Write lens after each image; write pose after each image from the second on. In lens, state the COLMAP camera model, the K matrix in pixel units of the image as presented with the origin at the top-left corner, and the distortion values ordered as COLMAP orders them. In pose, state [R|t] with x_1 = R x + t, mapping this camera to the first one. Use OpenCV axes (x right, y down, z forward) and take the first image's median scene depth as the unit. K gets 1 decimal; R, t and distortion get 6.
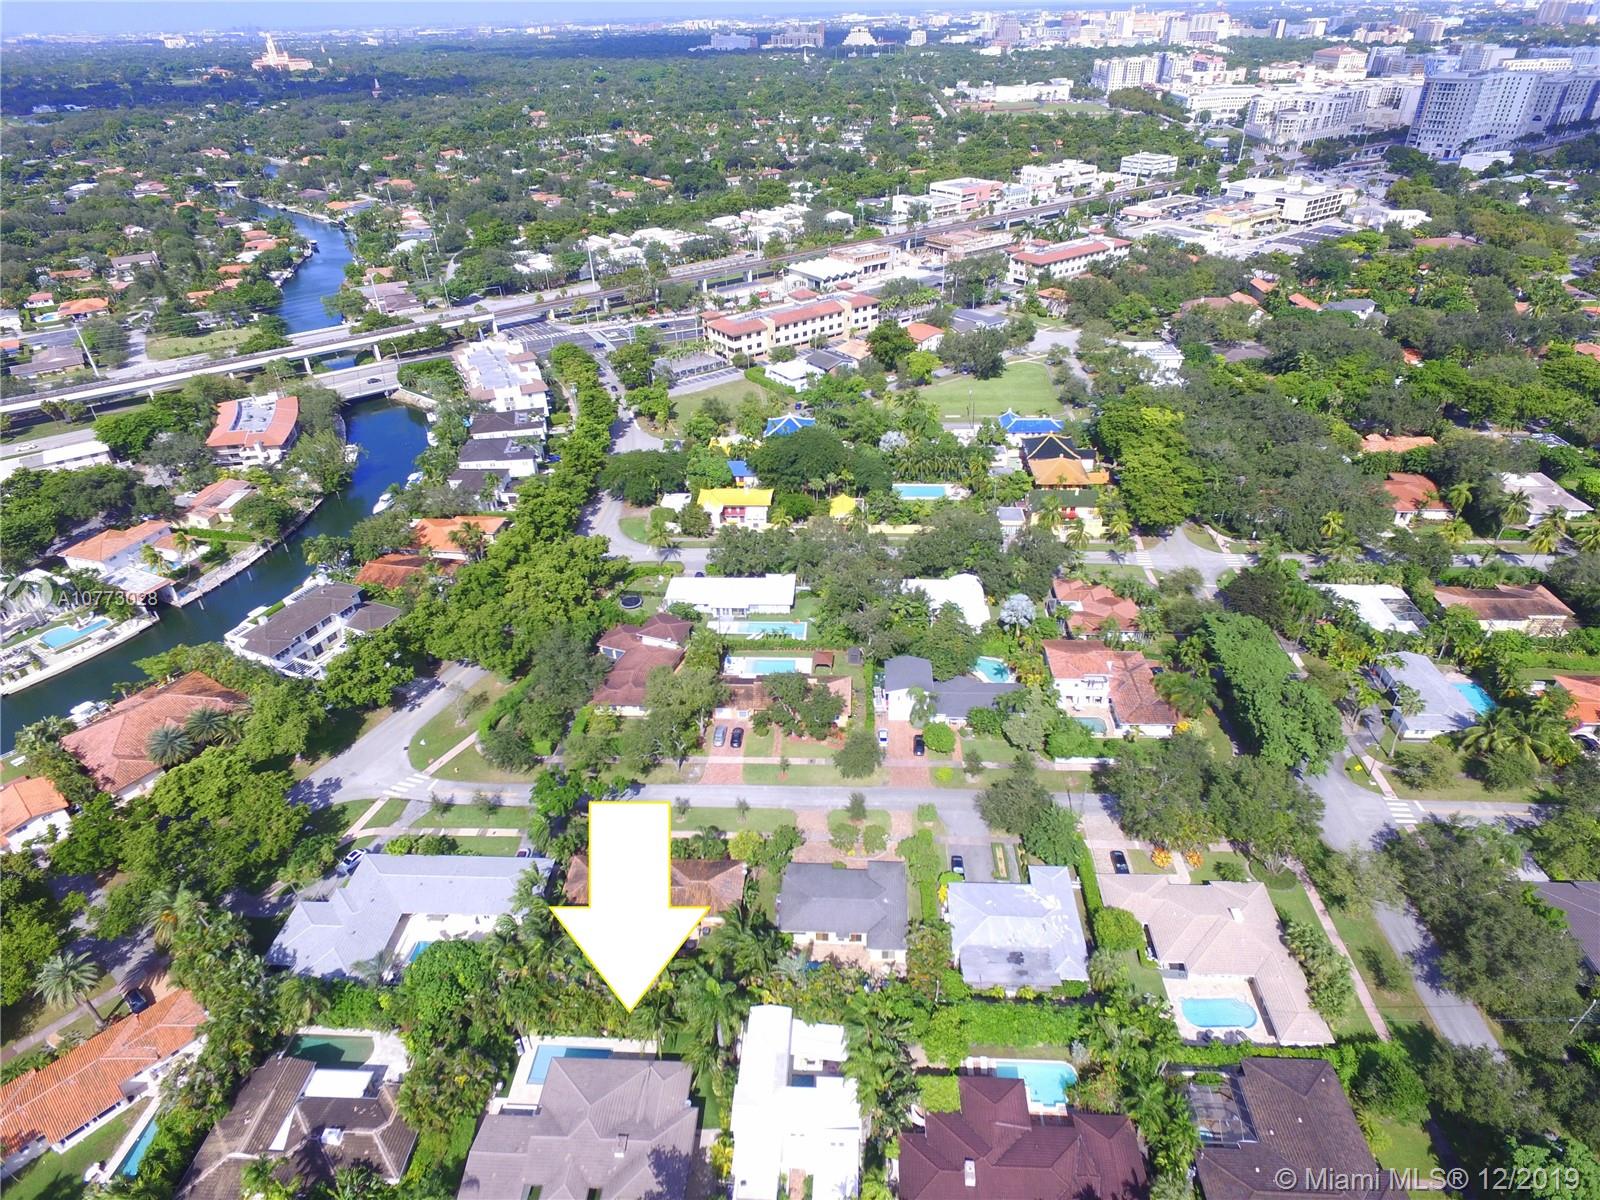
lens RADIAL K [[917.9, 0, 806.3], [0, 917.9, 603.4], [0, 0, 1]] dist [-0.002520, 0.003308]
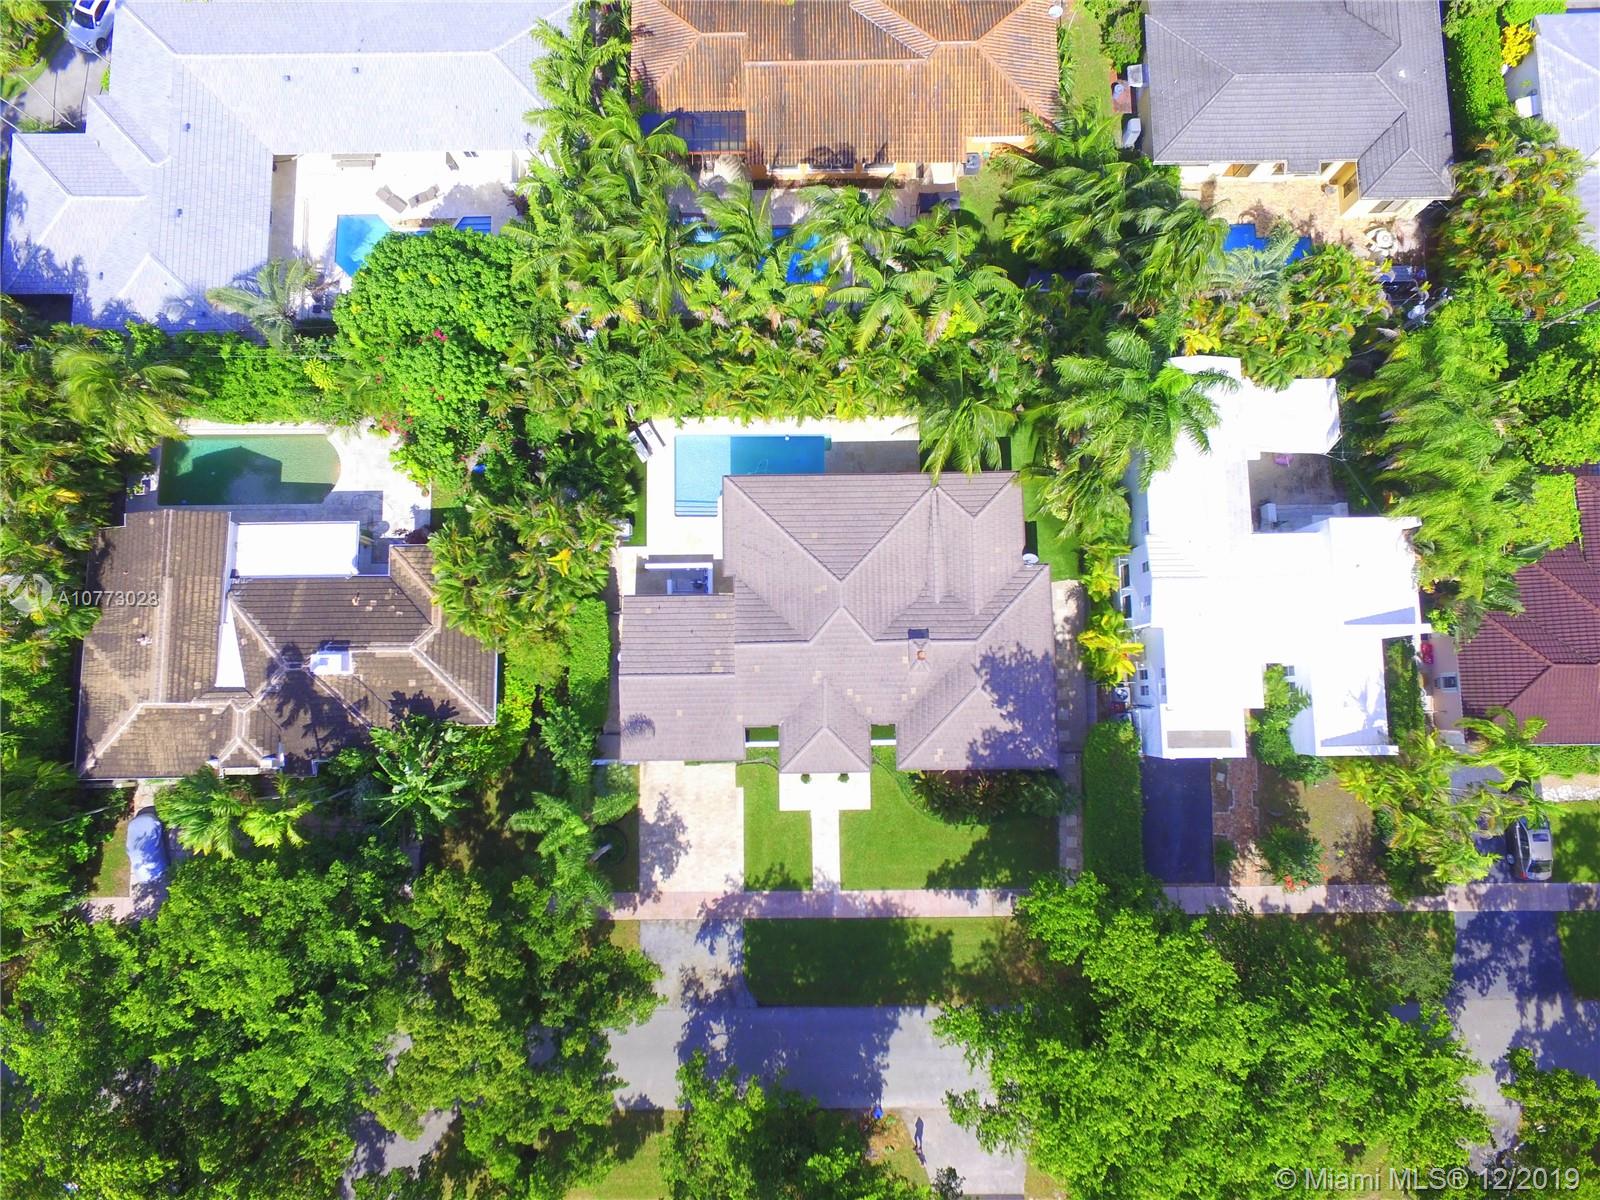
lens RADIAL K [[917.9, 0, 798.3], [0, 917.9, 602.1], [0, 0, 1]] dist [-0.002520, 0.003308]
pose [[0.998058, -0.057567, 0.023799, -0.253774], [0.018187, 0.634697, 0.772547, 0.167076], [-0.059579, -0.770614, 0.634511, 0.644769]]
